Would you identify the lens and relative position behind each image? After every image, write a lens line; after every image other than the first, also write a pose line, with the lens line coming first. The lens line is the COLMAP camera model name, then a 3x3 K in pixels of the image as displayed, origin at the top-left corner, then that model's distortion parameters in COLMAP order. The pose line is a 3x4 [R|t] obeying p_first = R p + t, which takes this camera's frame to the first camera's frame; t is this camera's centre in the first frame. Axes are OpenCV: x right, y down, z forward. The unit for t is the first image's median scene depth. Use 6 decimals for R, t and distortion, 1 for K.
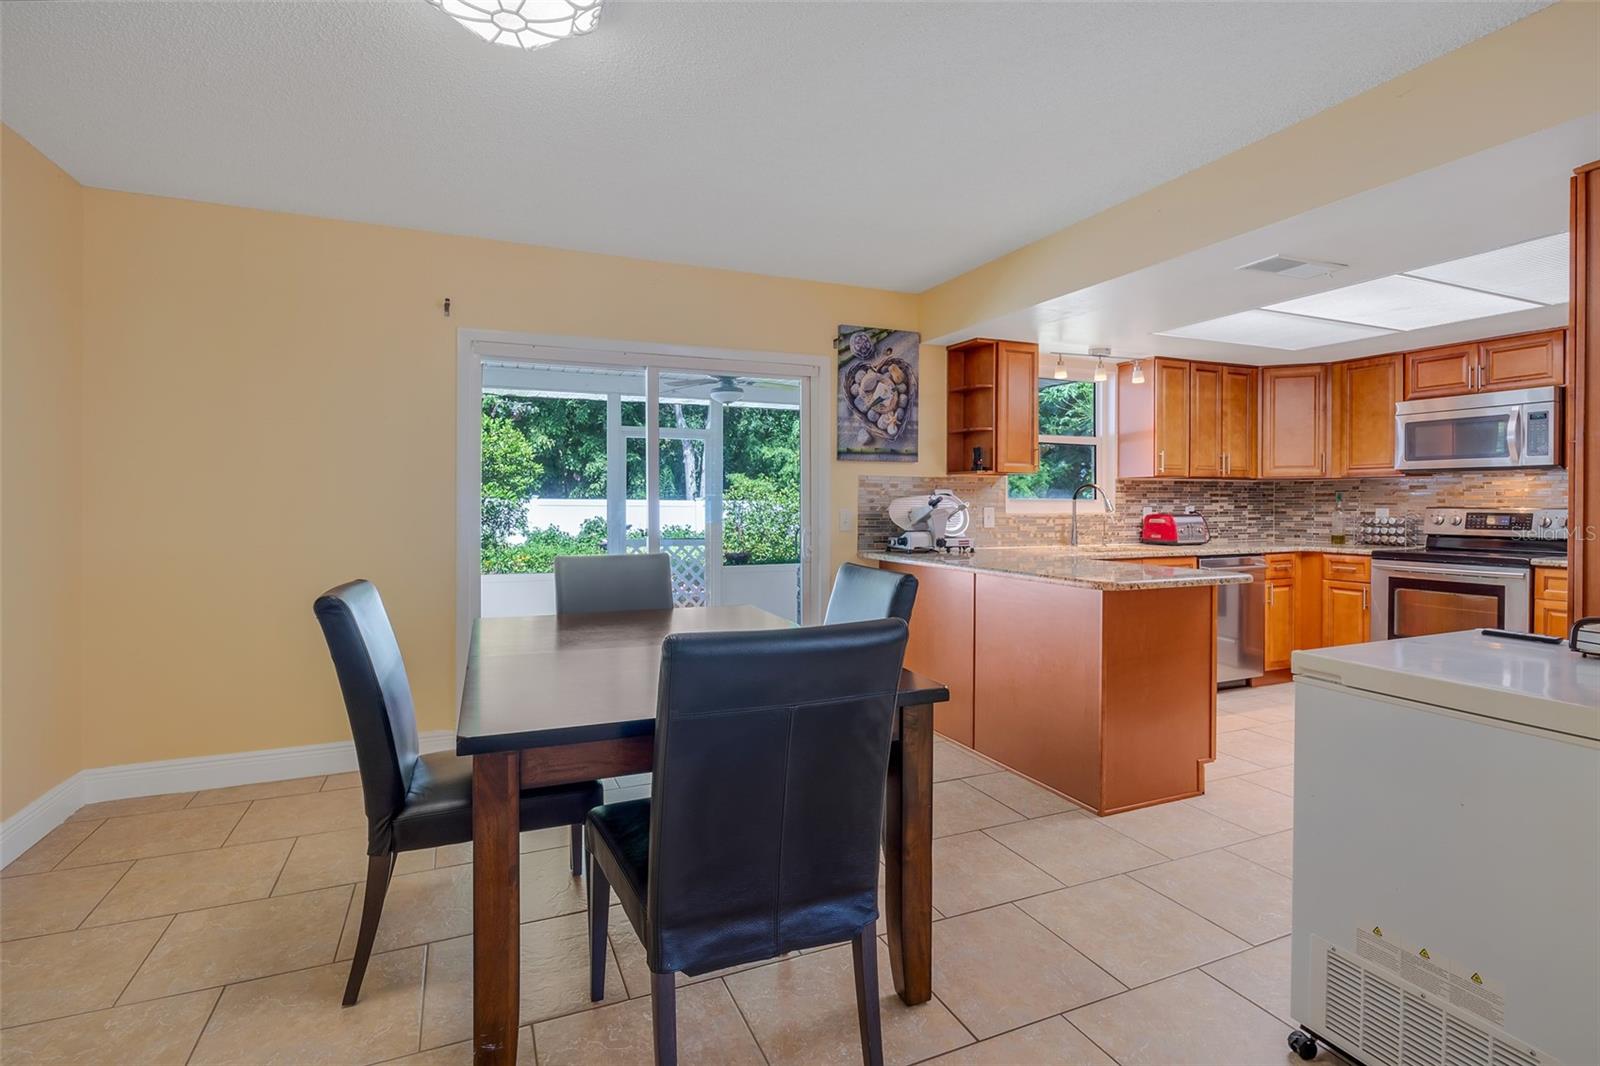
lens RADIAL K [[759.8, 0, 803.1], [0, 759.8, 522.7], [0, 0, 1]] dist [0.002239, 0.000137]
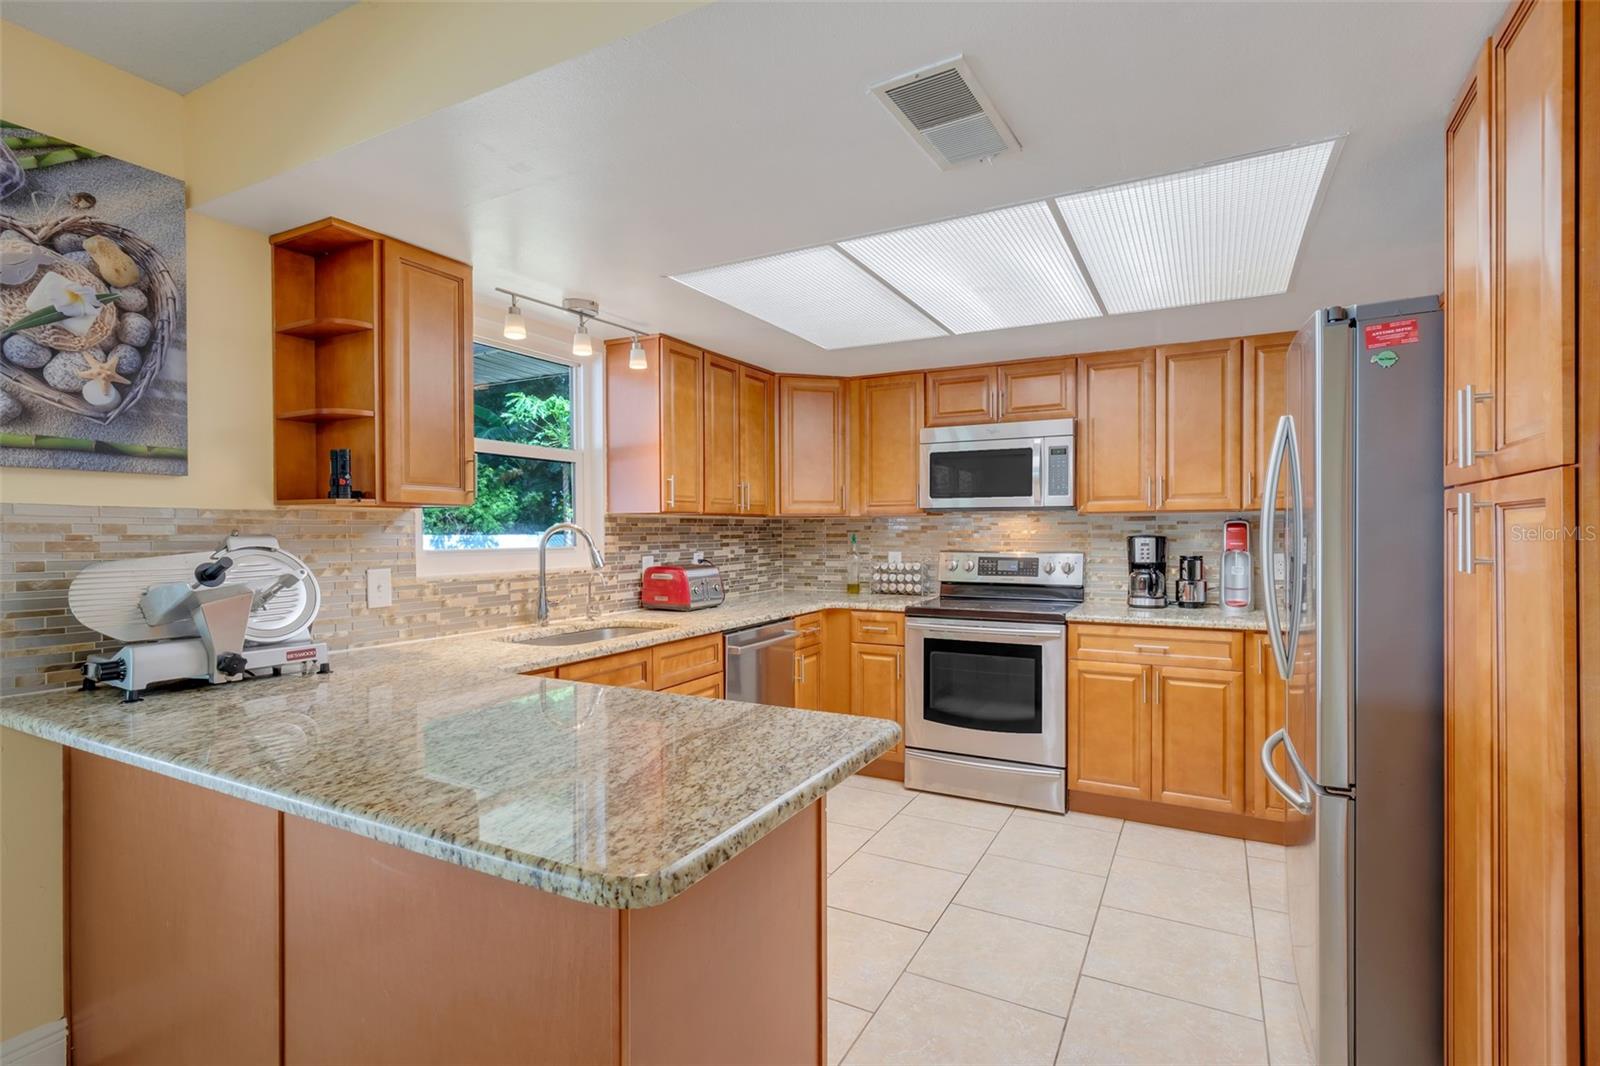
lens RADIAL K [[759.8, 0, 803.1], [0, 759.8, 522.7], [0, 0, 1]] dist [0.002239, 0.000137]
pose [[0.784695, 0.002222, 0.619878, 0.149893], [0.021263, 0.999309, -0.030500, -0.029709], [-0.619517, 0.037114, 0.784105, 0.410199]]
